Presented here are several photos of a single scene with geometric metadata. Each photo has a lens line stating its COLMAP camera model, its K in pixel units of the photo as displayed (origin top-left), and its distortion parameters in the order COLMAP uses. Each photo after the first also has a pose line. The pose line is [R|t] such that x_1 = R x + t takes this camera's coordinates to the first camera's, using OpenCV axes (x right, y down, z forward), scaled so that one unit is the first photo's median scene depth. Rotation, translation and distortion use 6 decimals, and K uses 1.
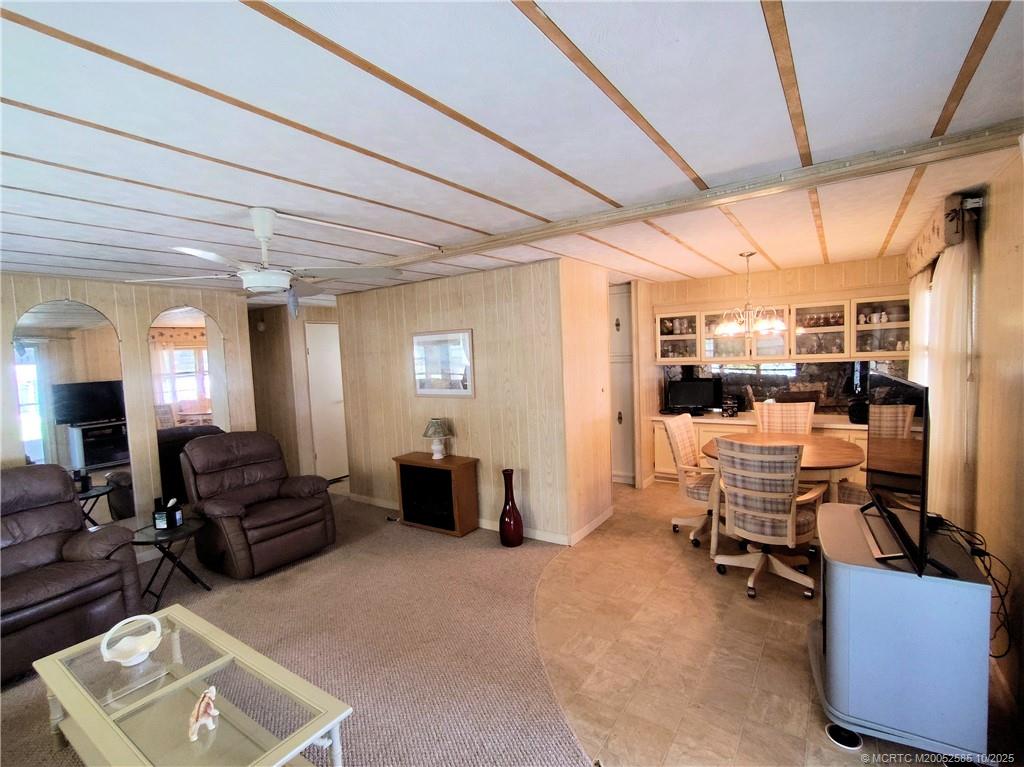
lens RADIAL K [[485.7, 0, 512.0], [0, 485.7, 383.5], [0, 0, 1]] dist [-0.001083, 0.007304]
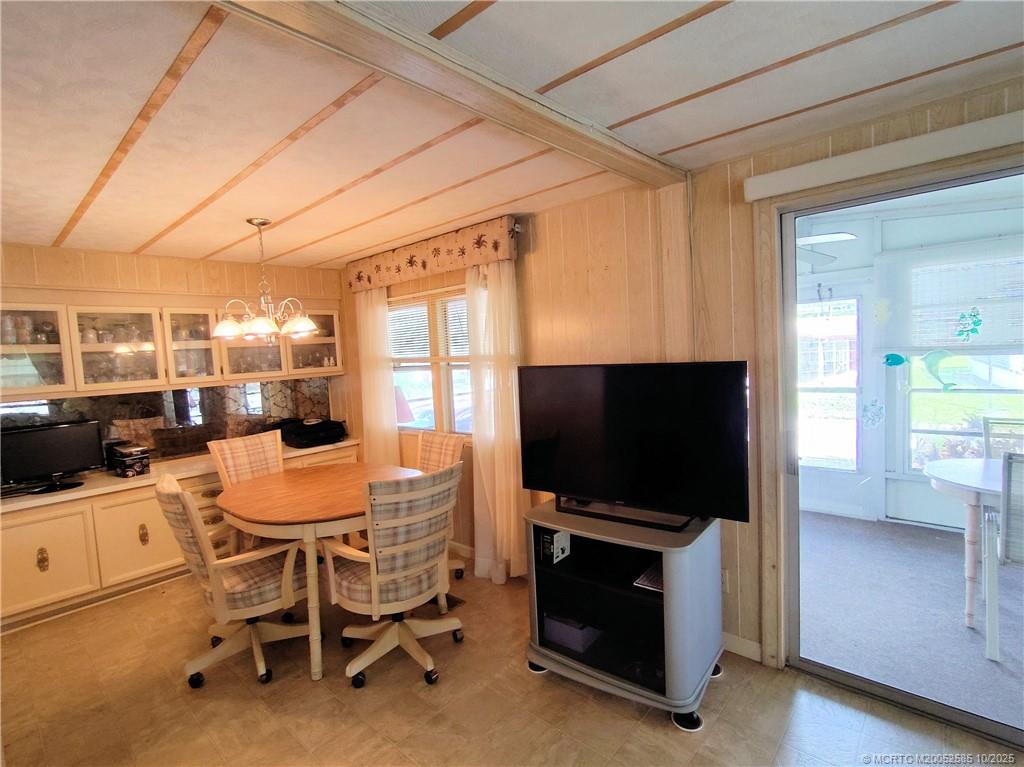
lens RADIAL K [[500.6, 0, 512.0], [0, 500.6, 383.5], [0, 0, 1]] dist [-0.010718, 0.000472]
pose [[0.138371, -0.031372, 0.989883, -0.171312], [0.112046, 0.993577, 0.015827, -0.008316], [-0.984022, 0.108722, 0.140998, 0.548100]]
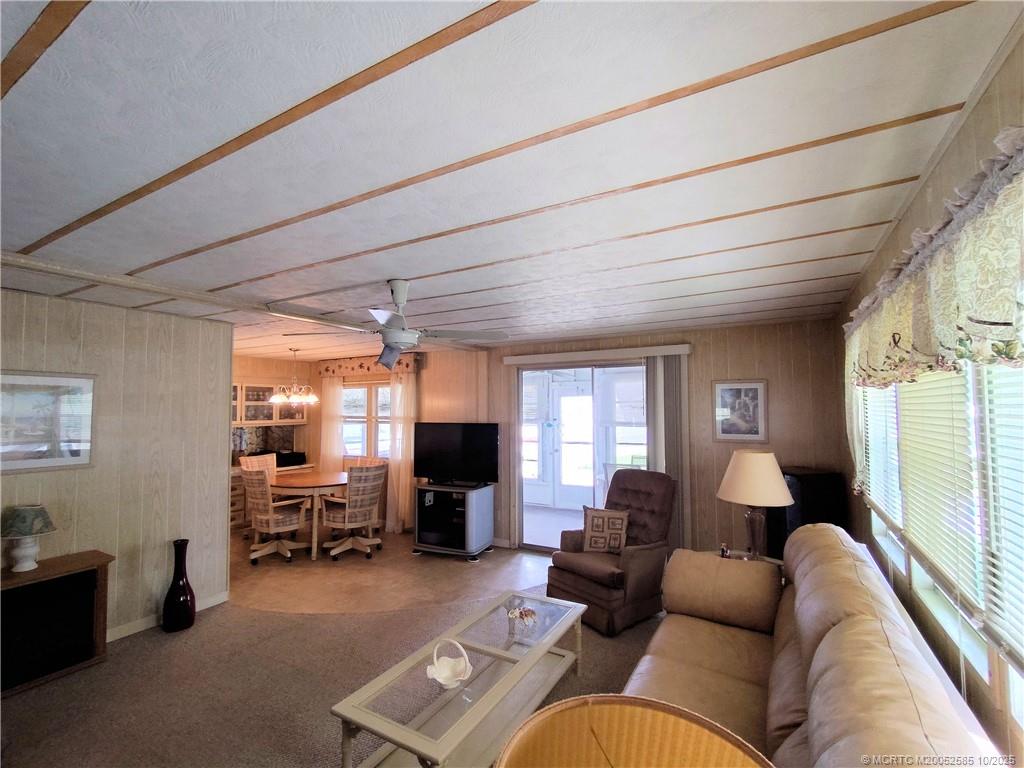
lens RADIAL K [[469.9, 0, 510.2], [0, 469.9, 385.7], [0, 0, 1]] dist [-0.014461, 0.007207]
pose [[-0.076428, 0.096553, 0.992389, -0.929823], [0.074371, 0.993080, -0.090892, 0.019845], [-0.994298, 0.066859, -0.083079, 0.457887]]
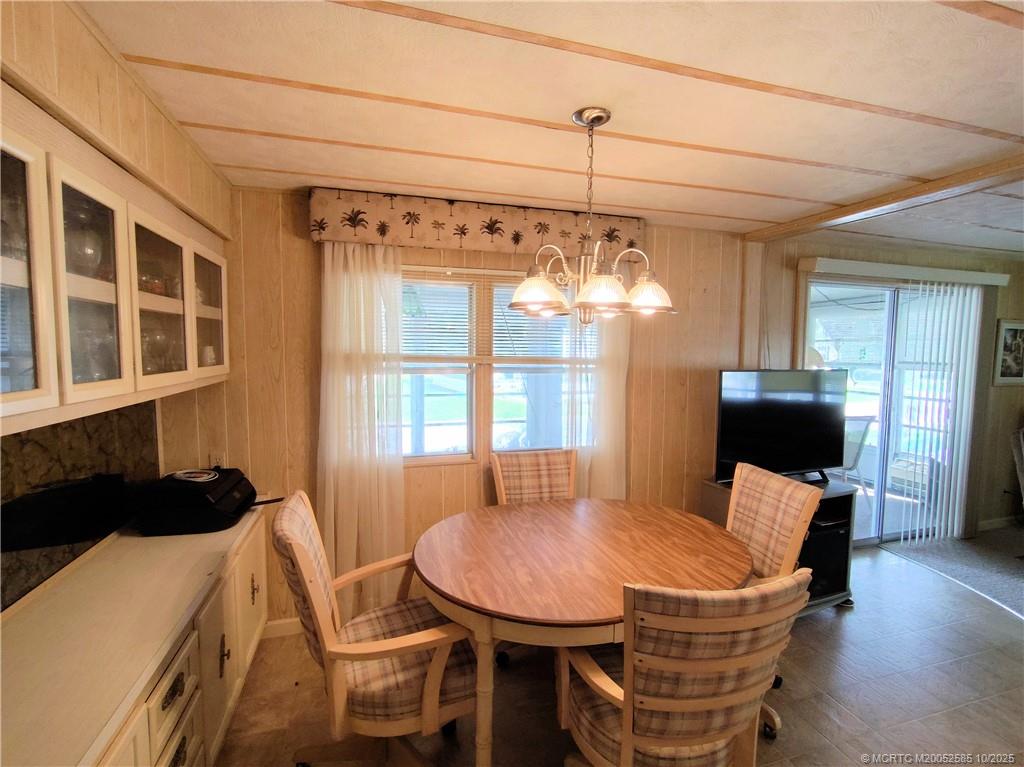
lens RADIAL K [[500.6, 0, 512.0], [0, 500.6, 383.5], [0, 0, 1]] dist [-0.010718, 0.000472]
pose [[-0.782723, -0.008641, 0.622310, 0.255878], [0.064850, 0.993328, 0.095359, -0.085895], [-0.618982, 0.114996, -0.776941, 1.349907]]
